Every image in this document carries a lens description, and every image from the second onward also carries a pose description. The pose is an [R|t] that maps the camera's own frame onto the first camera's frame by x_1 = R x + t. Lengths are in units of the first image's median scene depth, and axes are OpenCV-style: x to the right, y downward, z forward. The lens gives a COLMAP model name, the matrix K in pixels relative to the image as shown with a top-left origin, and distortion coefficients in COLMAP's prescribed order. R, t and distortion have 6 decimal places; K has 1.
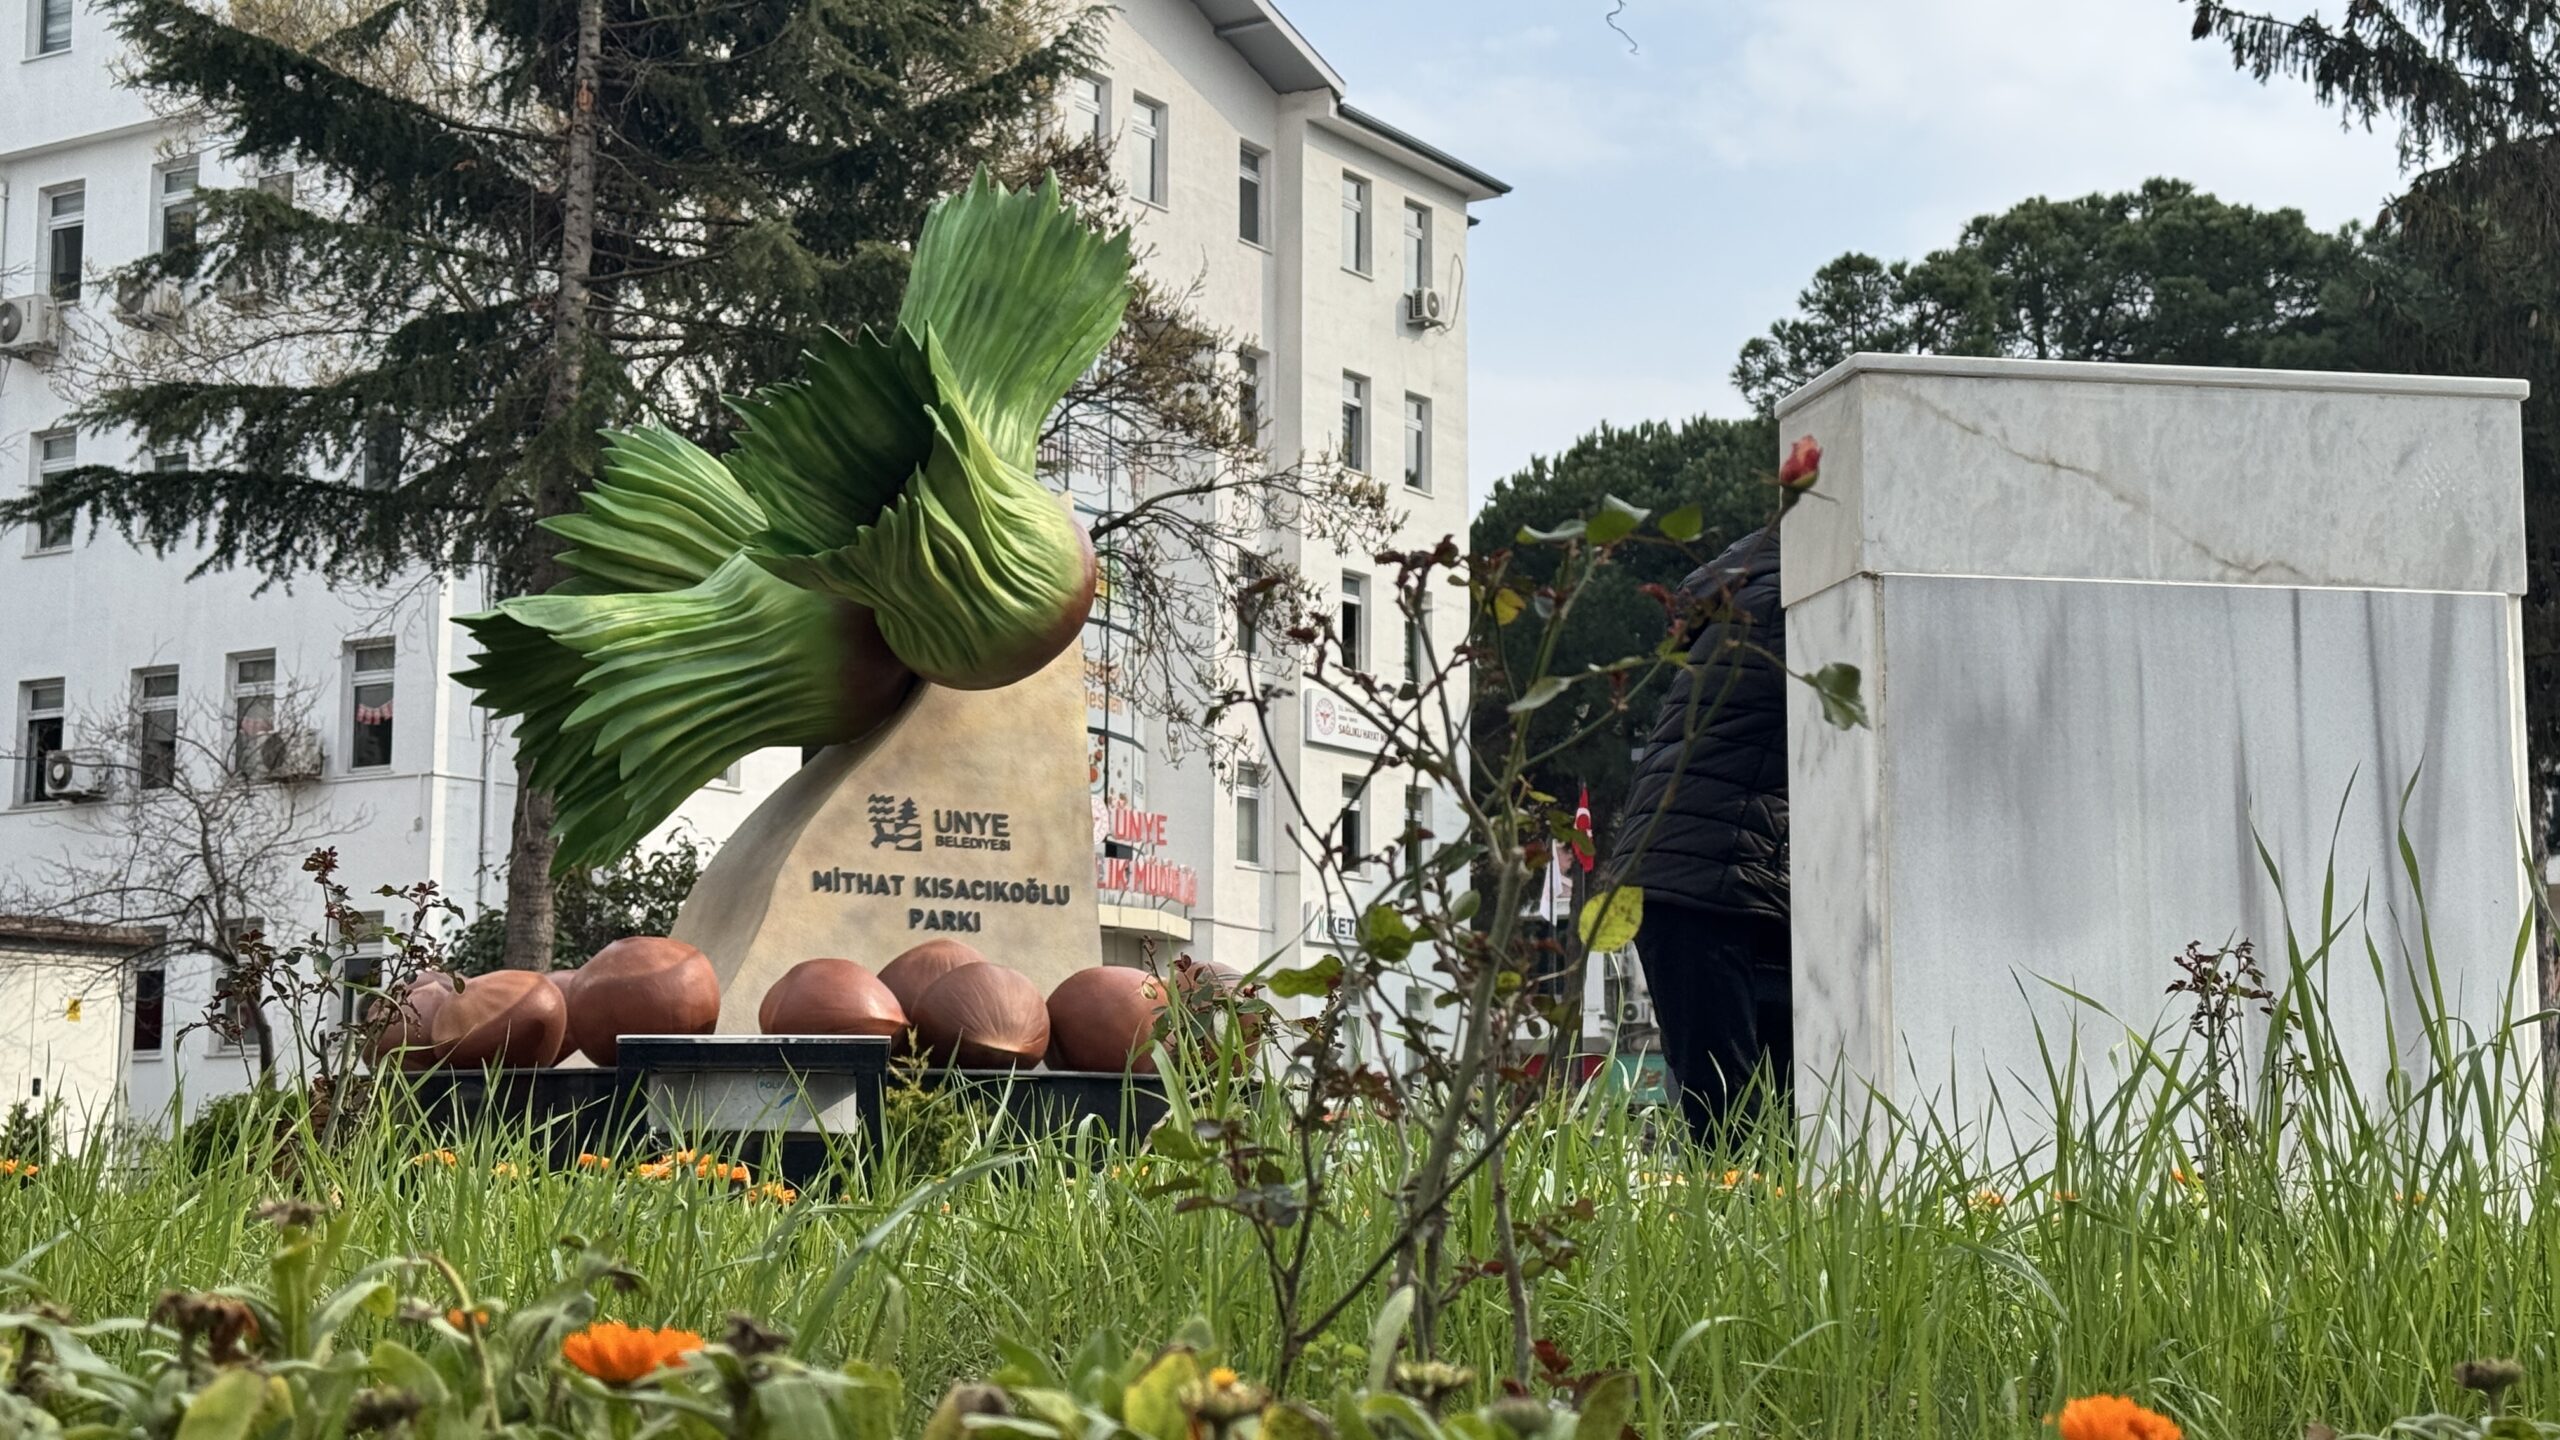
lens RADIAL K [[3634.5, 0, 1279.3], [0, 3634.5, 715.5], [0, 0, 1]] dist [0.138834, 0.000000]
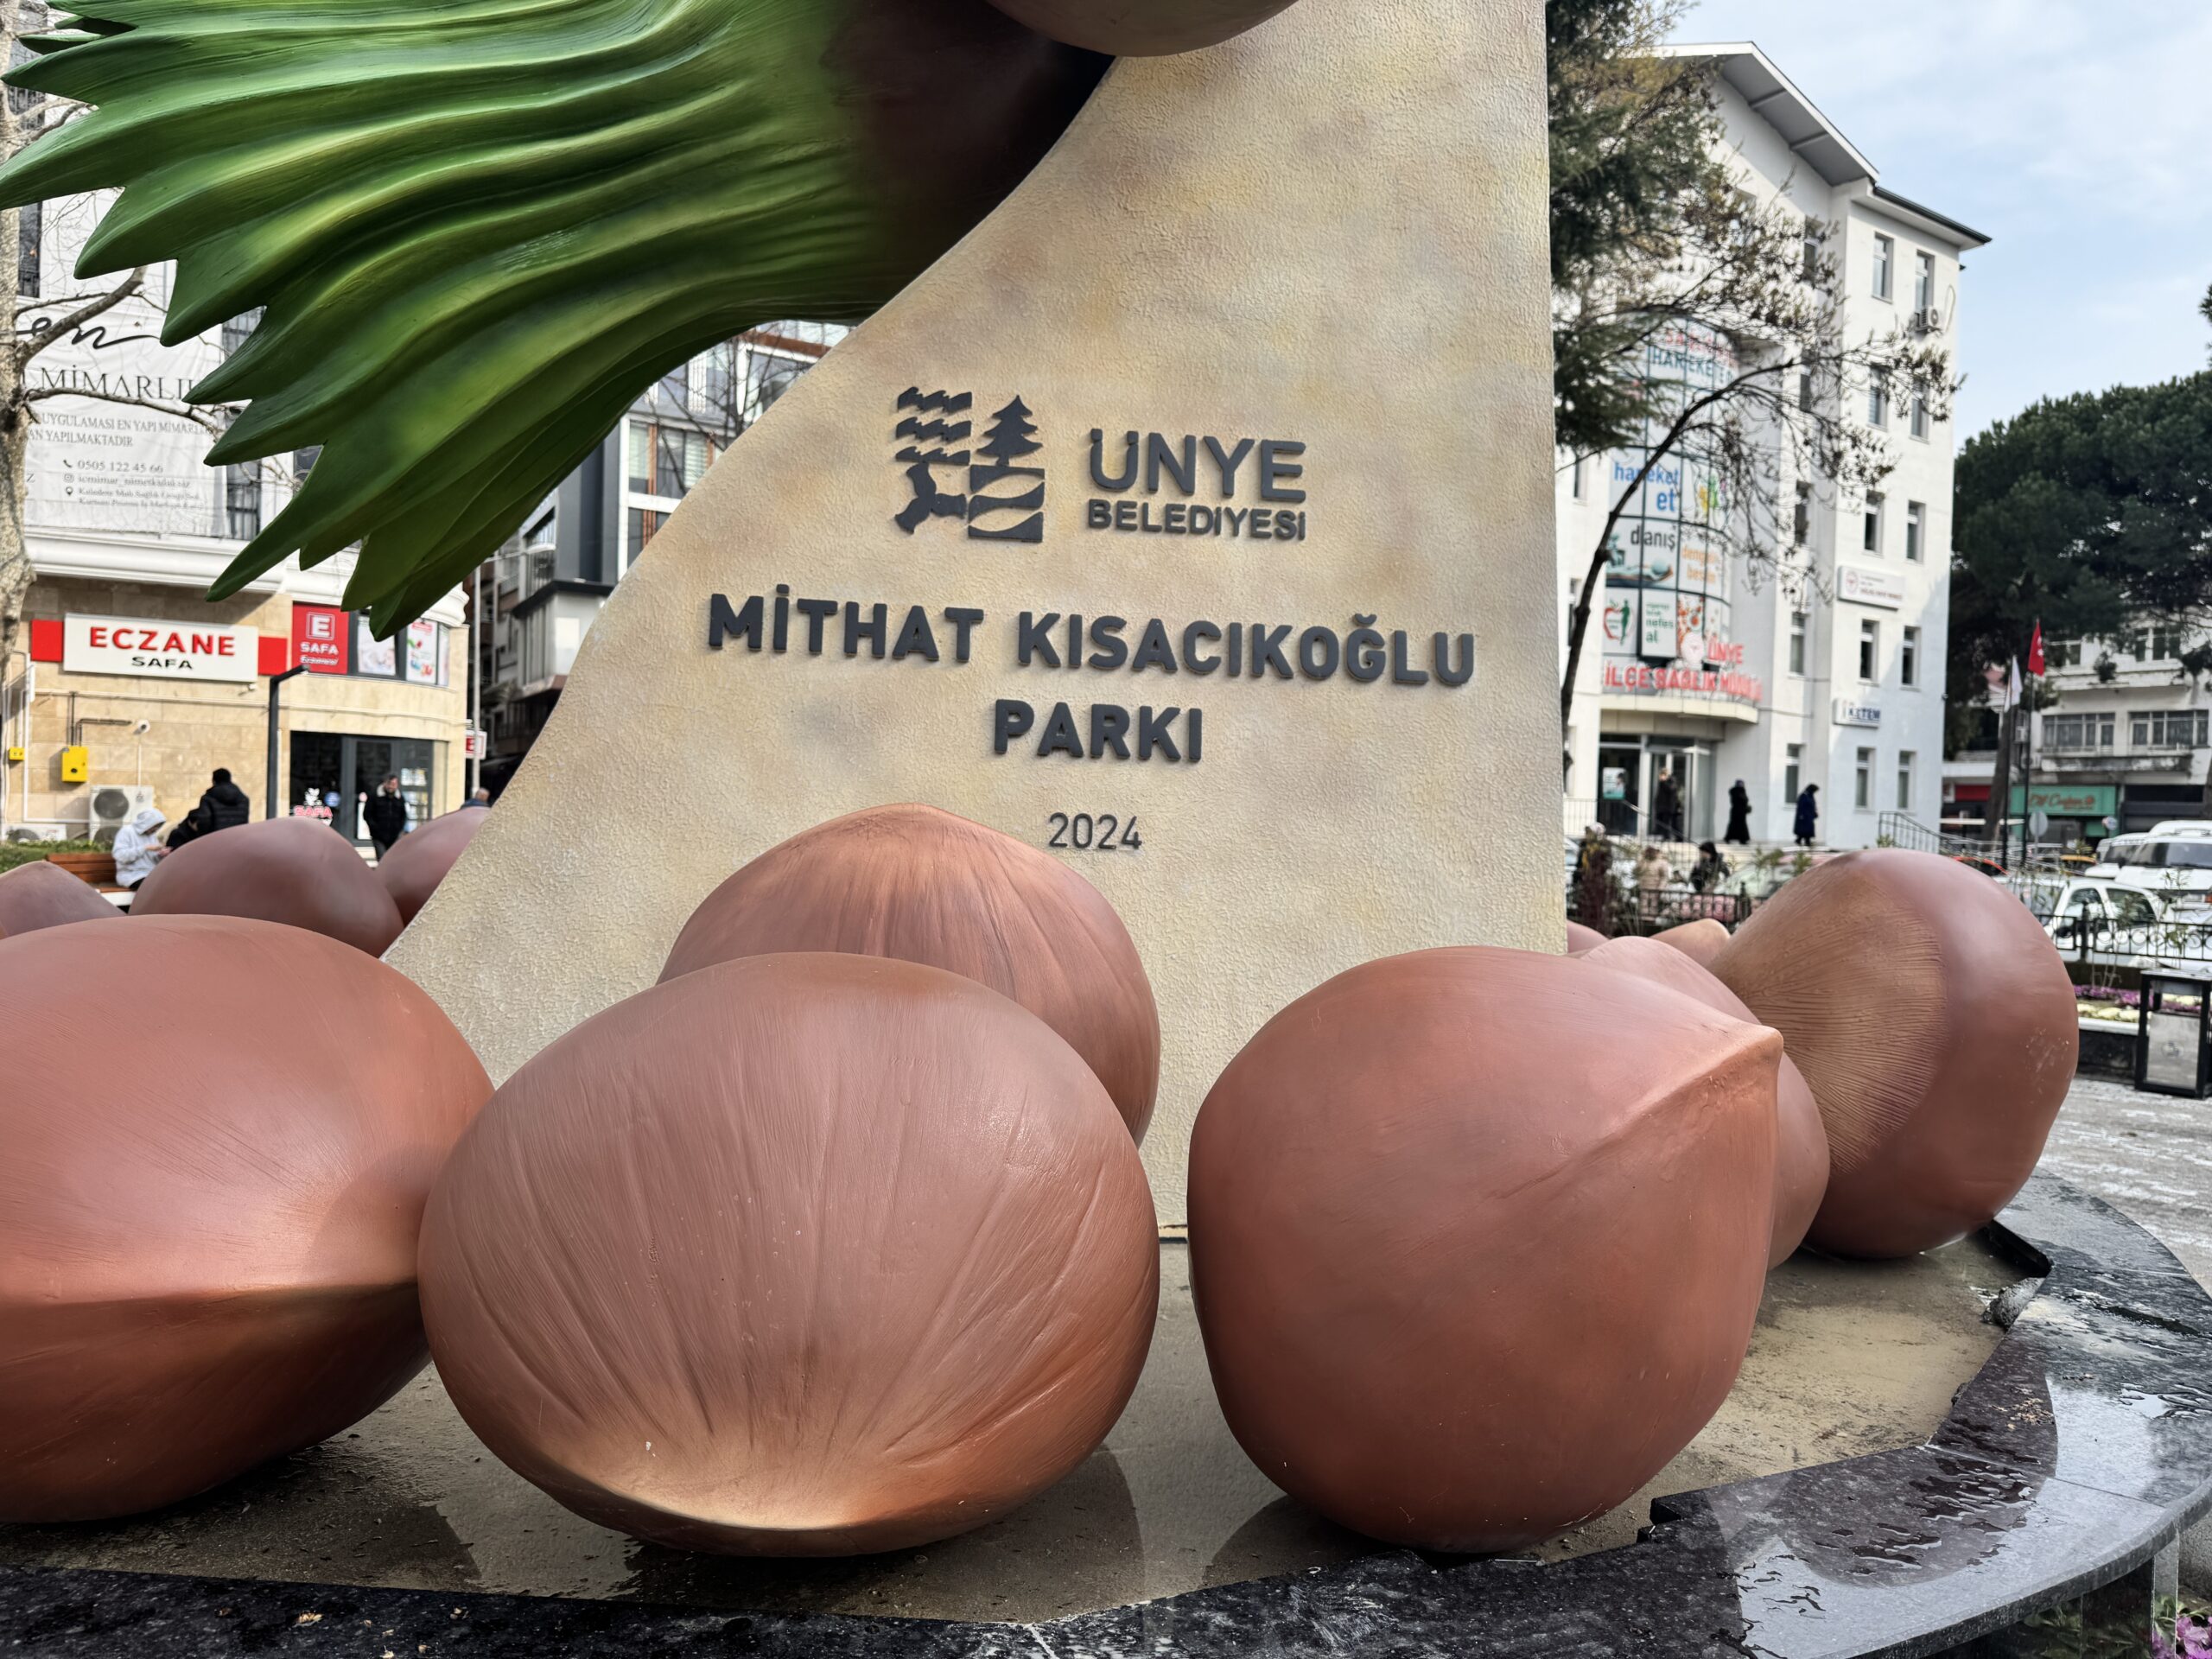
lens RADIAL K [[1587.2, 0, 1106.7], [0, 1587.2, 839.0], [0, 0, 1]] dist [0.014548, -0.025530]
pose [[0.917489, 0.028914, -0.396708, -0.015053], [0.025639, 0.990981, 0.131524, 0.024163], [0.396933, -0.130843, 0.908474, 0.449174]]
